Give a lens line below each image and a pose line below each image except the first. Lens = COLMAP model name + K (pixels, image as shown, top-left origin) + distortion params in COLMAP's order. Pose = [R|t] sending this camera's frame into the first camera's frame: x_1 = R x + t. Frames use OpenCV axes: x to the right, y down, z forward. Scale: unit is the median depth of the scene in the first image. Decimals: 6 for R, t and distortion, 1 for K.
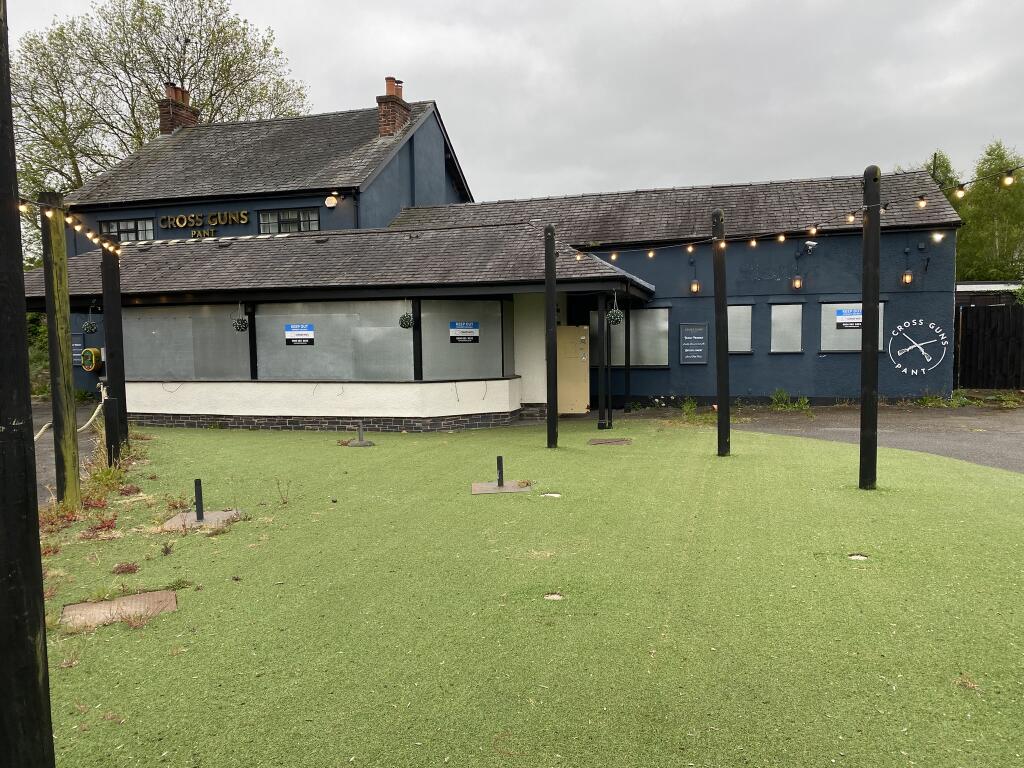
lens RADIAL K [[765.3, 0, 512.0], [0, 765.3, 384.0], [0, 0, 1]] dist [0.039688, -0.042751]
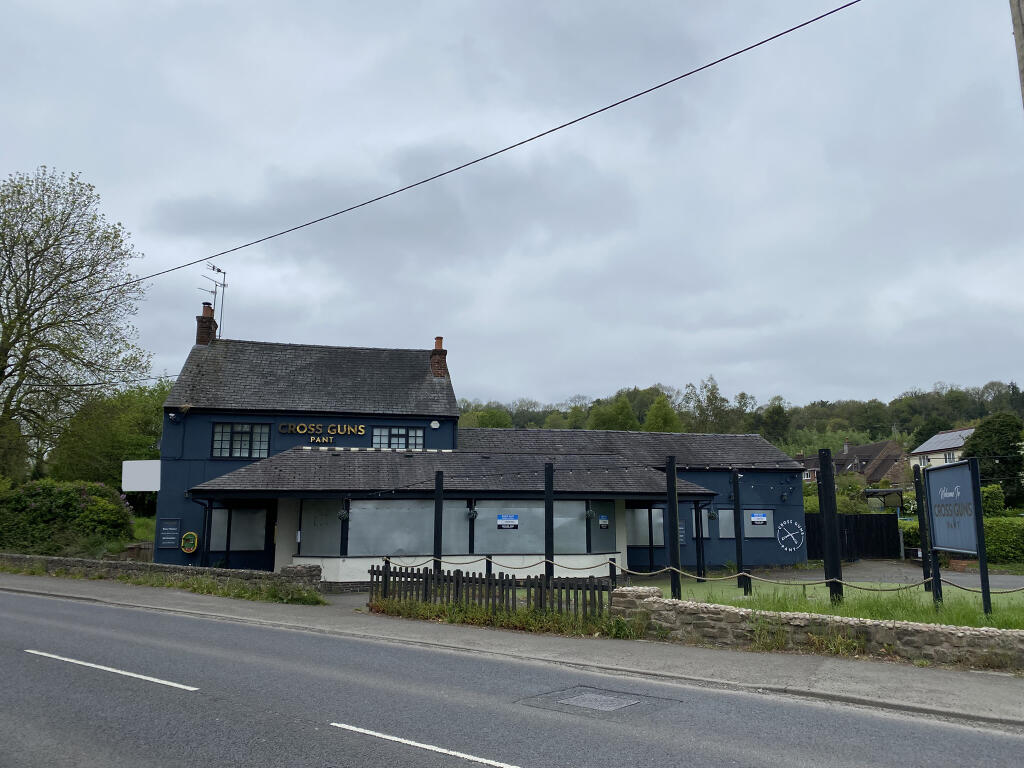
lens RADIAL K [[765.3, 0, 512.0], [0, 765.3, 384.0], [0, 0, 1]] dist [0.039688, -0.042751]
pose [[0.877299, 0.102063, 0.468967, -0.932453], [0.018713, 0.969110, -0.245918, 0.039266], [-0.479579, 0.224519, 0.848289, -0.301368]]
